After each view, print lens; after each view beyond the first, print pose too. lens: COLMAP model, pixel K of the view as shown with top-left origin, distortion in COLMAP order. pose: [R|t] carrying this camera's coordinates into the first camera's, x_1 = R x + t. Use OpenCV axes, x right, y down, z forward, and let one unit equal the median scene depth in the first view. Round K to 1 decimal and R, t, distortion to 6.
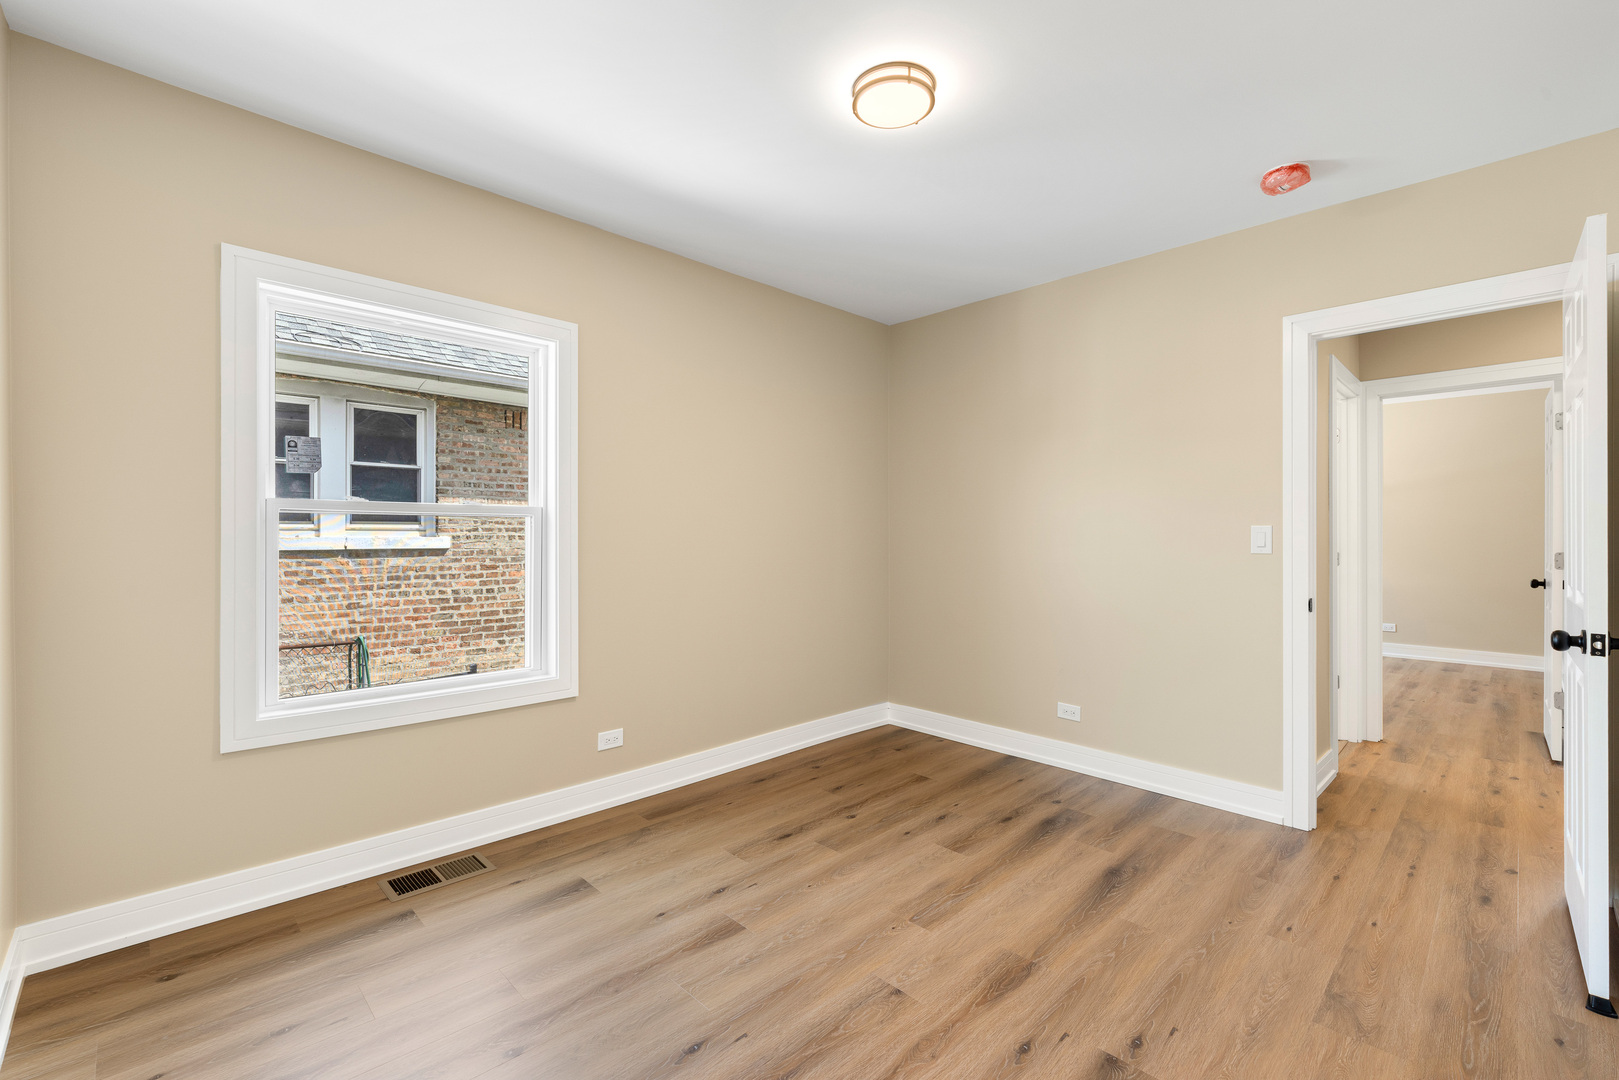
lens RADIAL K [[699.7, 0, 807.7], [0, 699.7, 526.4], [0, 0, 1]] dist [-0.004954, -0.000094]
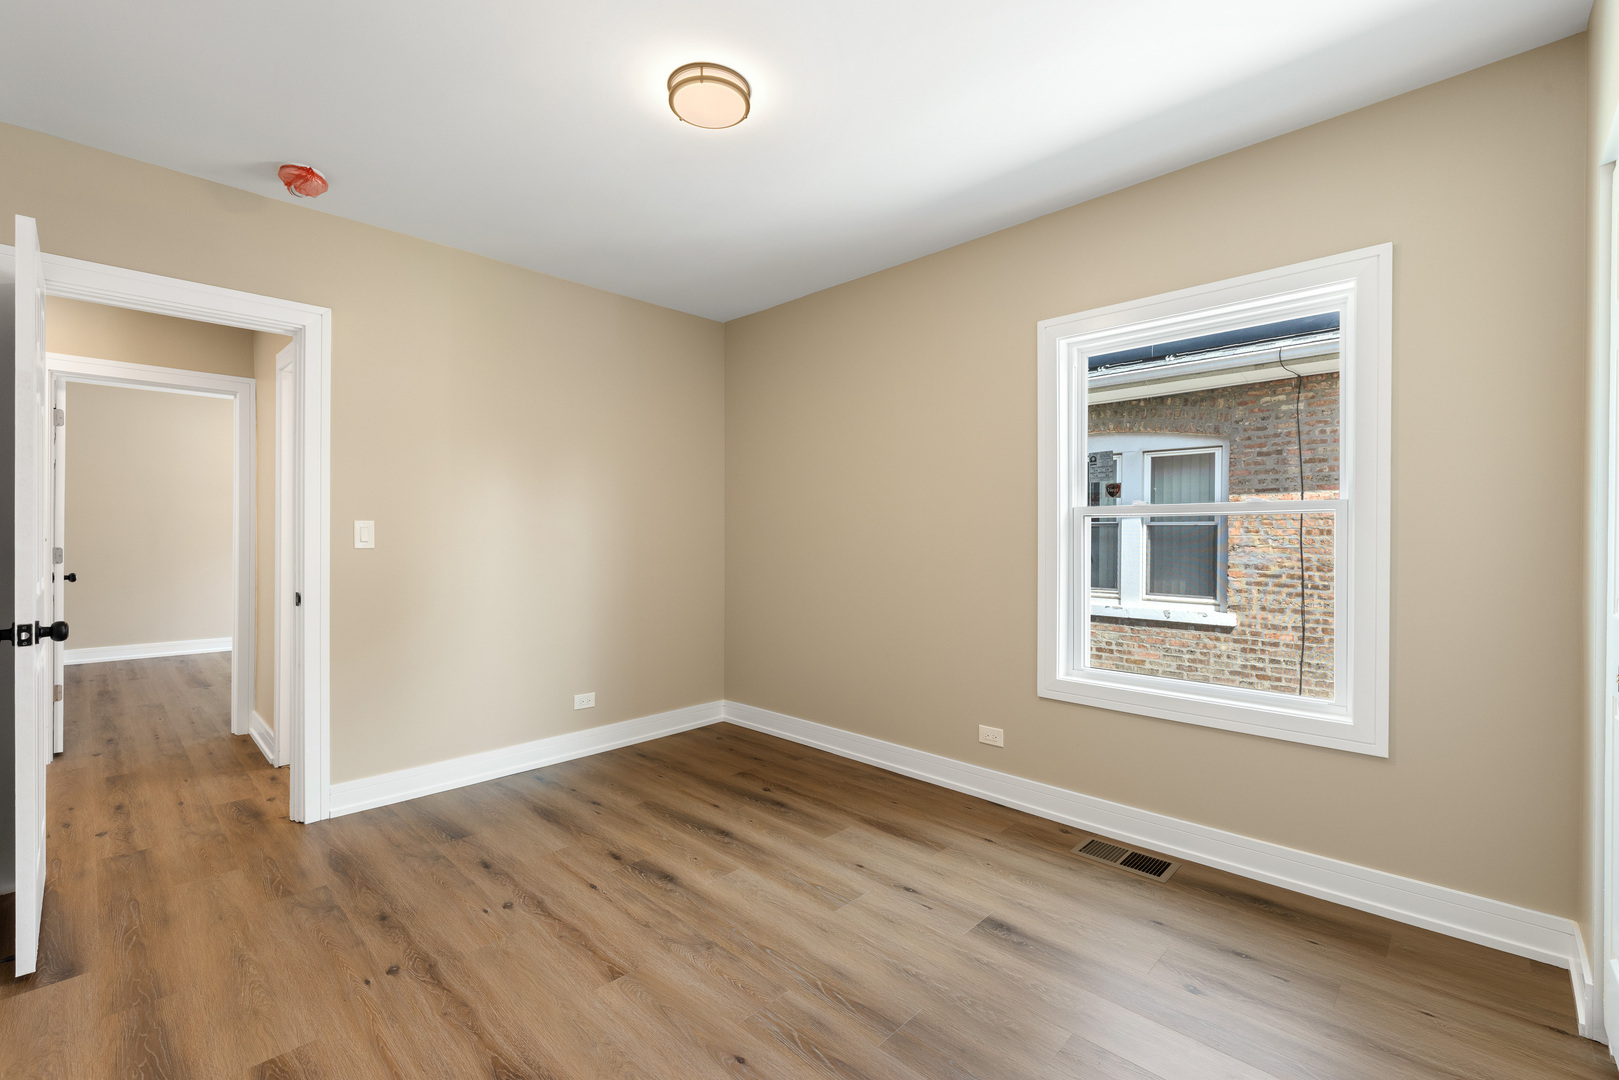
lens RADIAL K [[699.7, 0, 803.5], [0, 699.7, 552.2], [0, 0, 1]] dist [-0.004954, -0.000094]
pose [[0.026346, 0.015420, -0.999534, 1.760776], [0.018095, 0.999710, 0.015899, 0.041395], [0.999489, -0.018505, 0.026059, 1.723184]]
